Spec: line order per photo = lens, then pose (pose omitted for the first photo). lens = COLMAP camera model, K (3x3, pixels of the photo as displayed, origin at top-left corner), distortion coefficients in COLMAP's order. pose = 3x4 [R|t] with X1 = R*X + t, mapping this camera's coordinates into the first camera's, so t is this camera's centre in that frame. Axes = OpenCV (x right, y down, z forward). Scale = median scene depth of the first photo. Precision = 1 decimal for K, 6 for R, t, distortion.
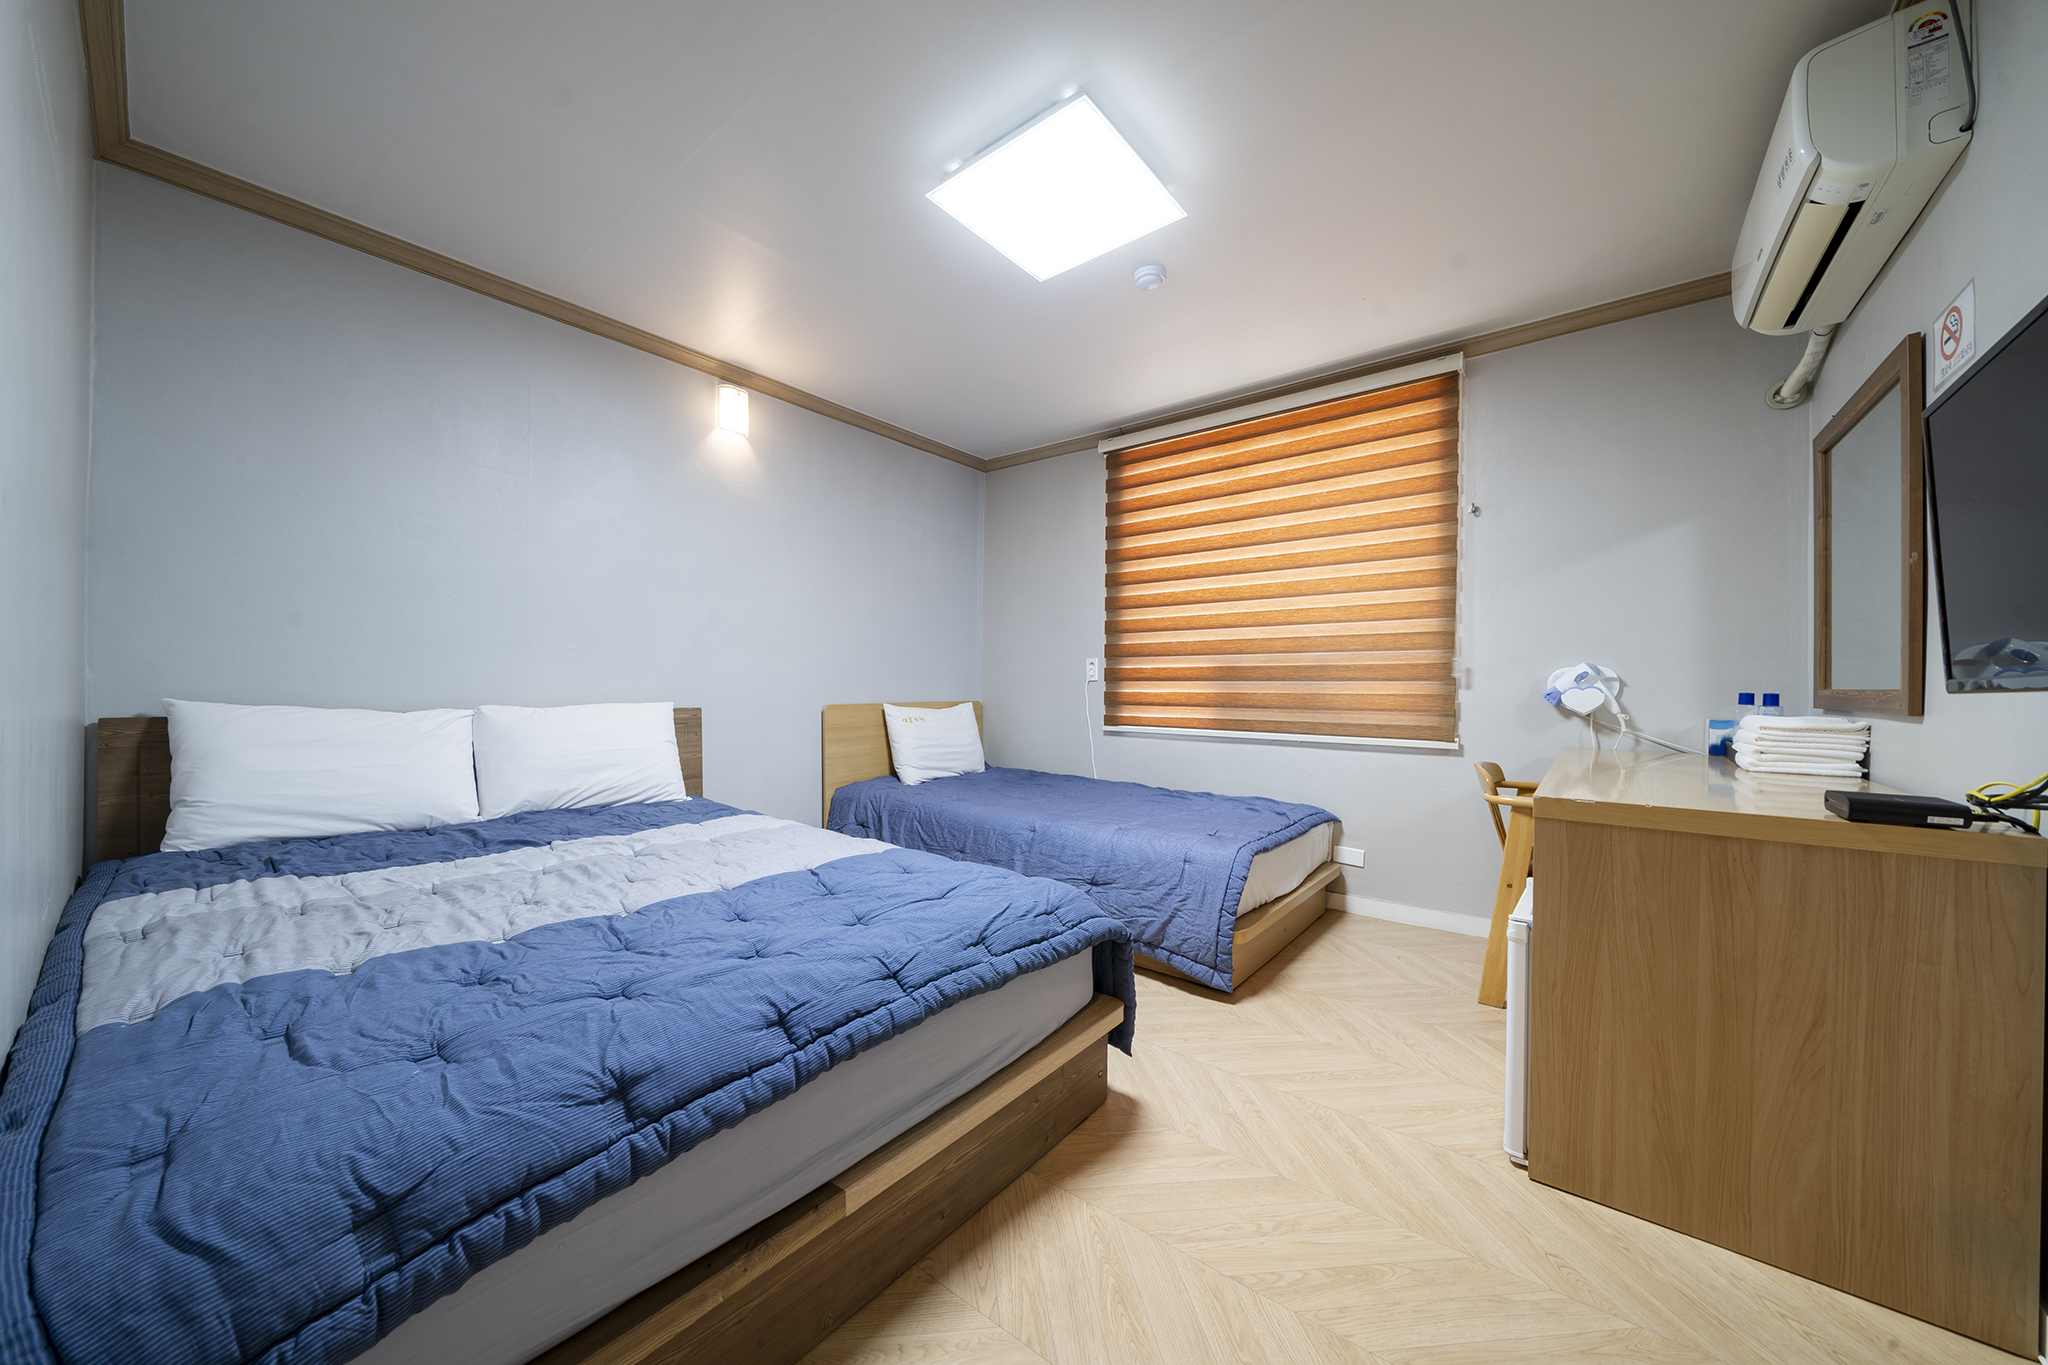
lens RADIAL K [[699.3, 0, 1010.0], [0, 699.3, 694.7], [0, 0, 1]] dist [-0.006167, -0.000186]
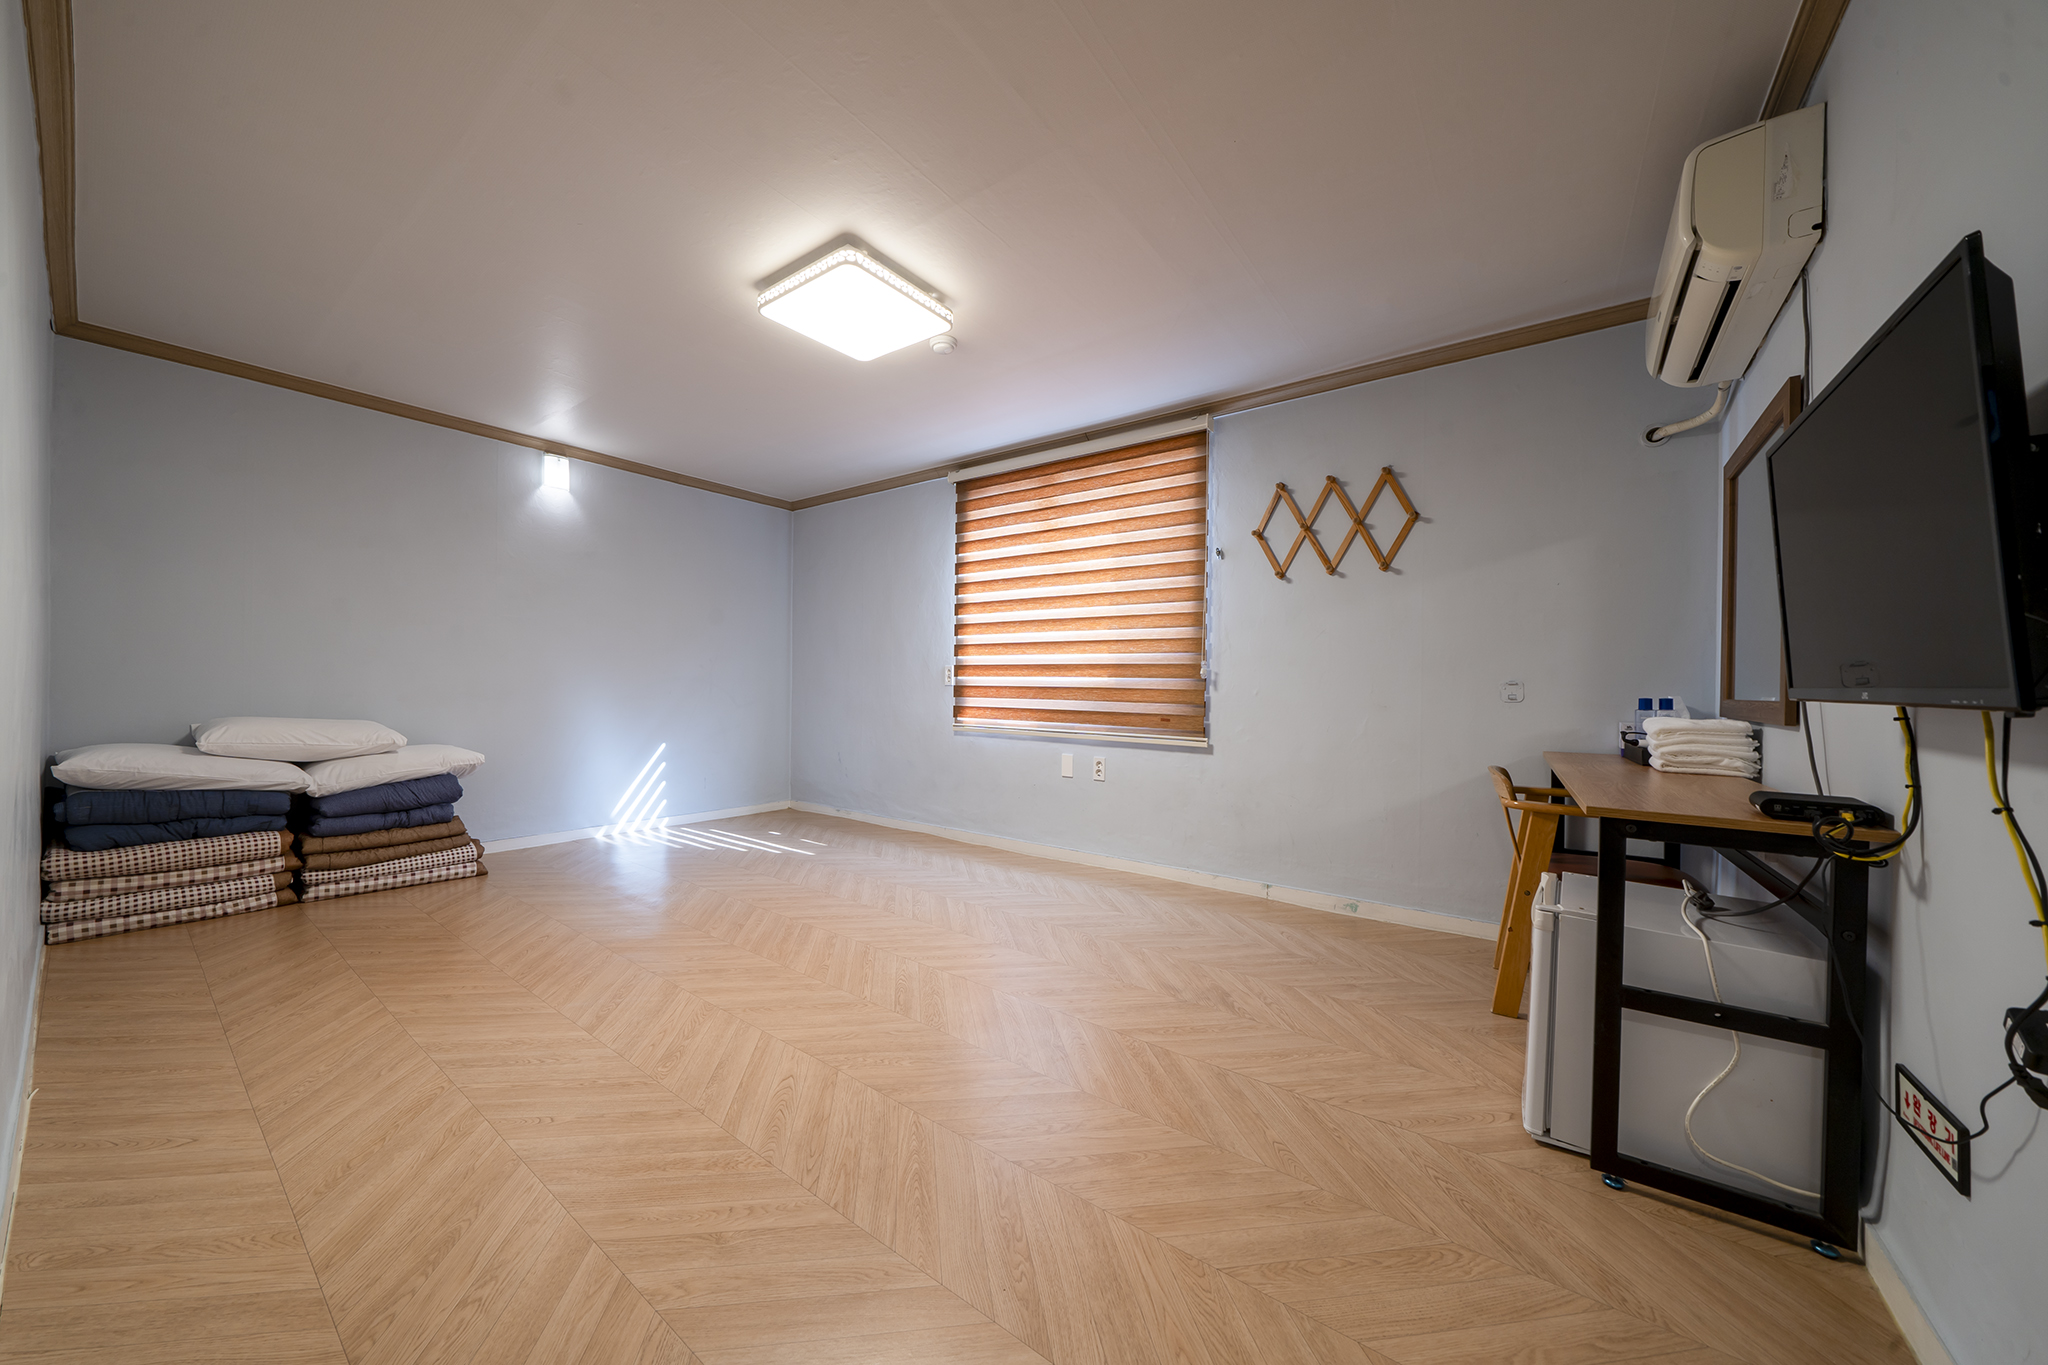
lens RADIAL K [[699.3, 0, 1011.3], [0, 699.3, 693.1], [0, 0, 1]] dist [-0.006167, -0.000186]
pose [[0.998994, 0.011441, 0.043359, 0.122261], [-0.011473, 0.999934, 0.000495, 0.005098], [-0.043350, -0.000992, 0.999059, -0.111188]]
